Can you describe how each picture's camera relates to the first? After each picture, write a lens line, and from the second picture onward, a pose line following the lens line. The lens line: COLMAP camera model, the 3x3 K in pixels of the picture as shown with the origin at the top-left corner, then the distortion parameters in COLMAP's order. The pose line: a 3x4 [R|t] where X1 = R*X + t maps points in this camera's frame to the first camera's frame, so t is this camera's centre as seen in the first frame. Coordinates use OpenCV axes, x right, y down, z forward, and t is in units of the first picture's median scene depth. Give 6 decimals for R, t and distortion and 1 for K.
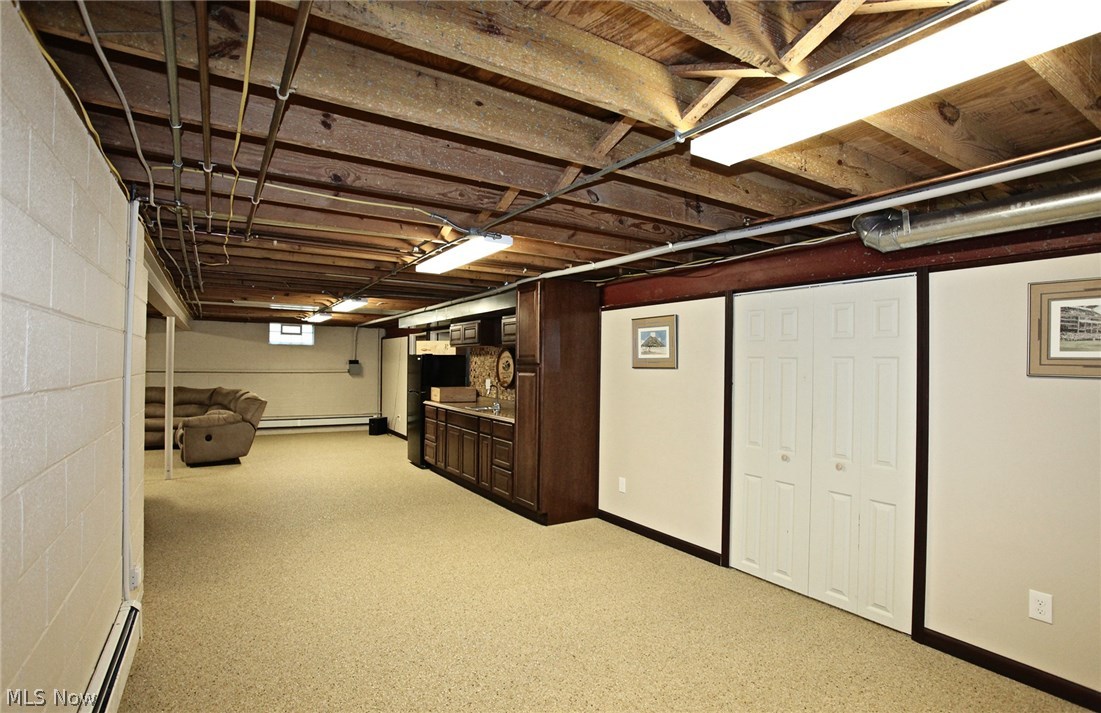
lens RADIAL K [[545.6, 0, 549.7], [0, 545.6, 357.3], [0, 0, 1]] dist [-0.065239, 0.007974]
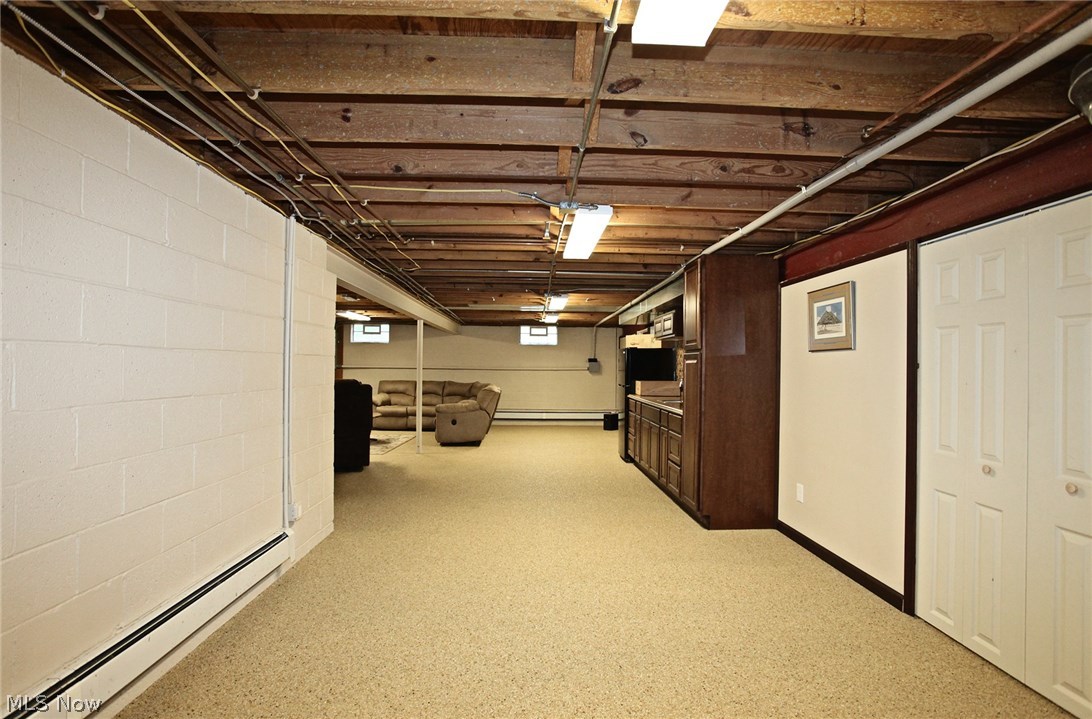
lens RADIAL K [[537.0, 0, 542.5], [0, 537.0, 360.5], [0, 0, 1]] dist [-0.047940, 0.009981]
pose [[0.865509, -0.008016, -0.500830, 0.212249], [0.006763, 0.999968, -0.004319, 0.034795], [0.500848, 0.000351, 0.865535, 0.106653]]
